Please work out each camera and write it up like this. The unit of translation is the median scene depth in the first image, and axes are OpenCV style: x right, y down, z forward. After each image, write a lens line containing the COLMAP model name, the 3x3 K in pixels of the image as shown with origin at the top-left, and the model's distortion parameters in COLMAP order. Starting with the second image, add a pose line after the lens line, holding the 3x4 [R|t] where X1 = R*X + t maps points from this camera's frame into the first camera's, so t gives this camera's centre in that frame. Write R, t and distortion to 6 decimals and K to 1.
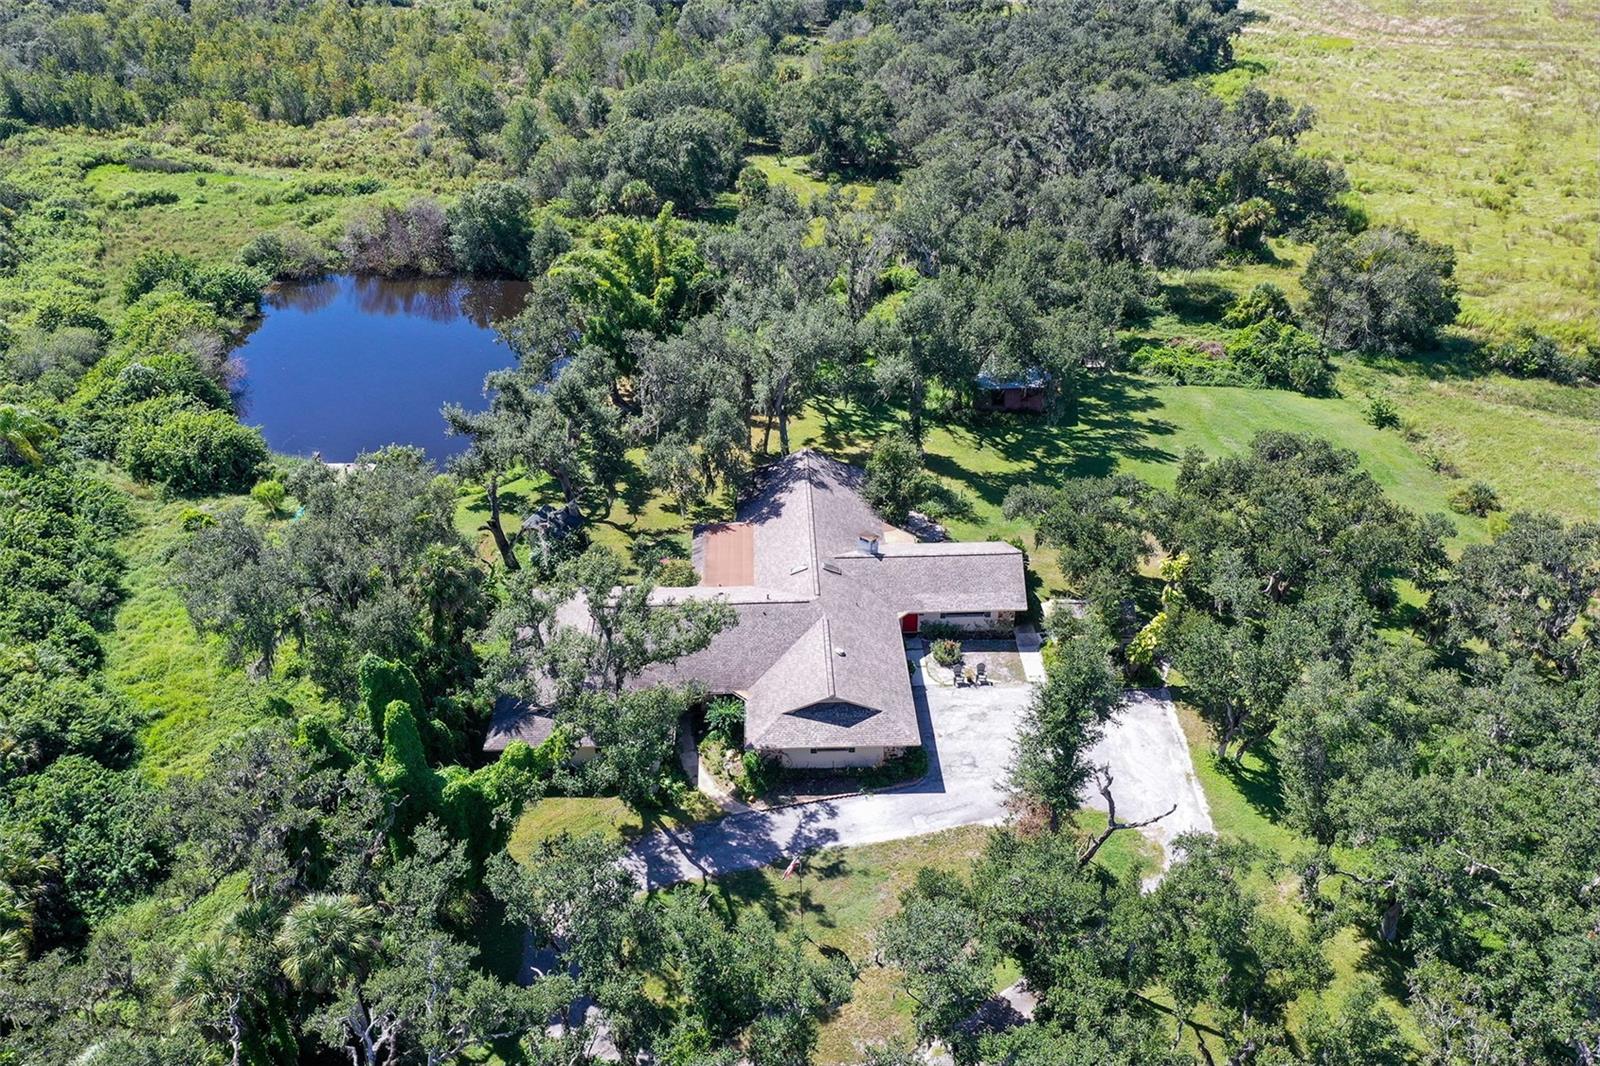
lens RADIAL K [[1271.2, 0, 800.0], [0, 1271.2, 533.0], [0, 0, 1]] dist [0.023247, 0.003629]
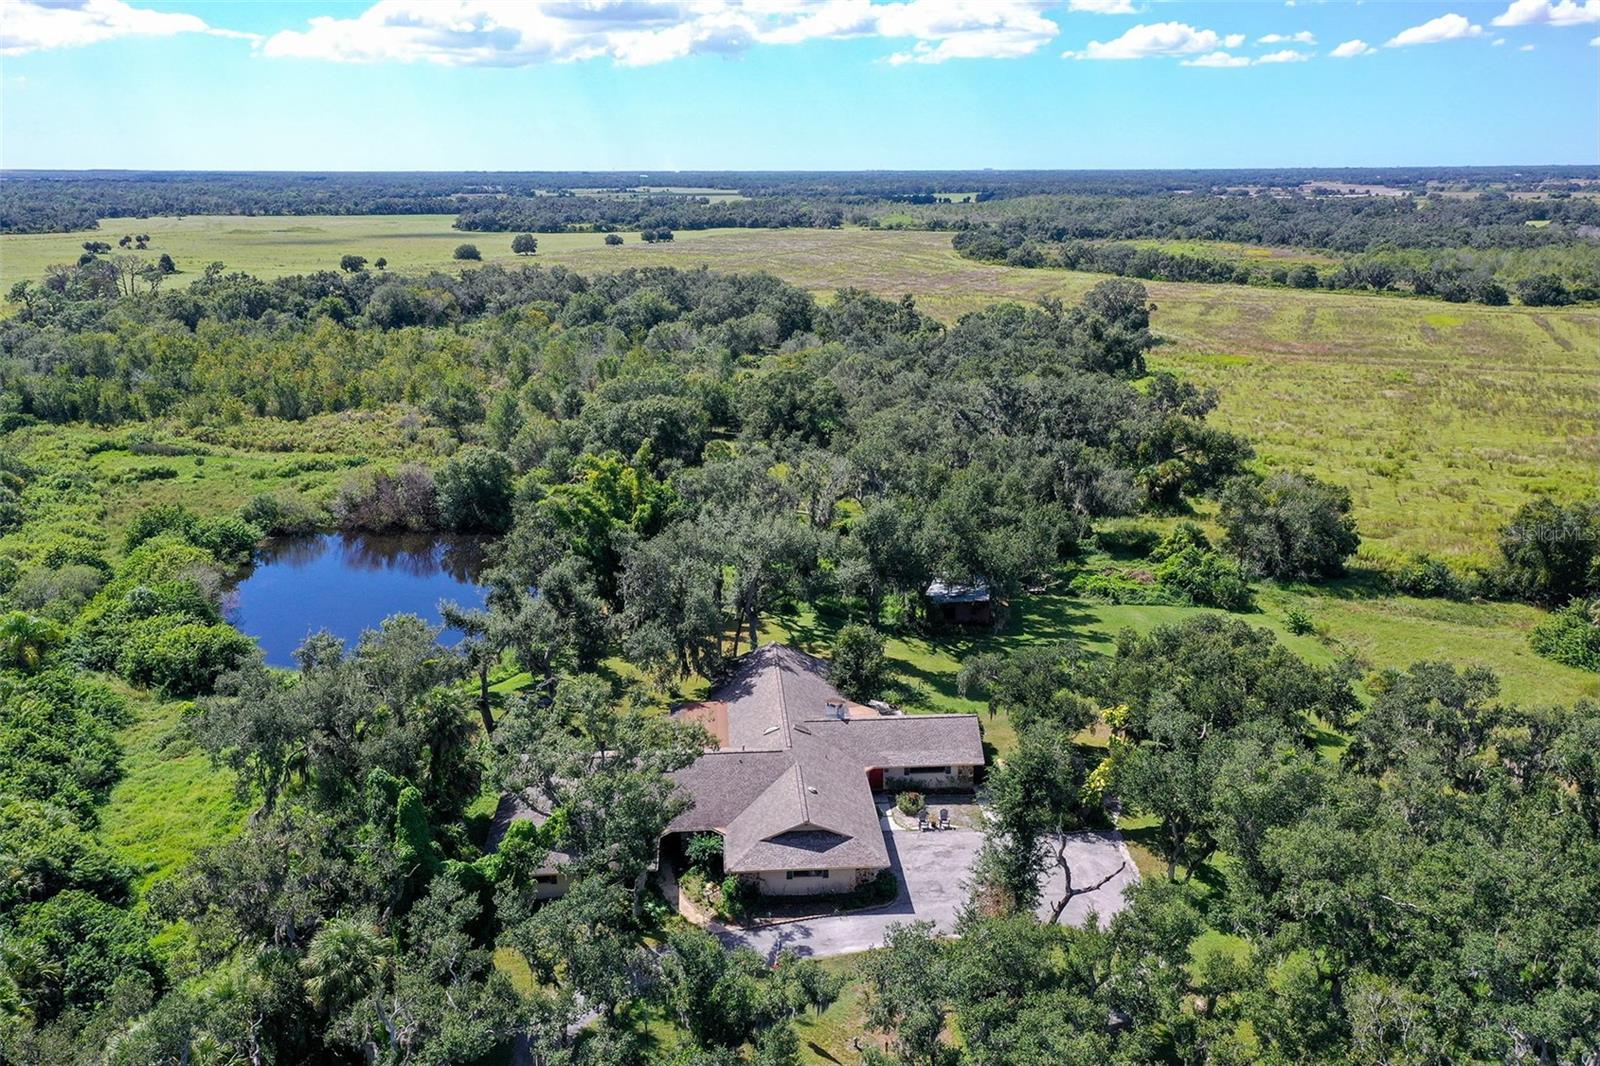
lens RADIAL K [[1271.2, 0, 800.0], [0, 1271.2, 533.0], [0, 0, 1]] dist [0.023247, 0.003629]
pose [[0.999271, -0.004129, 0.037959, -0.012071], [0.013605, 0.967395, -0.252908, 0.100566], [-0.035677, 0.253240, 0.966745, -0.058765]]
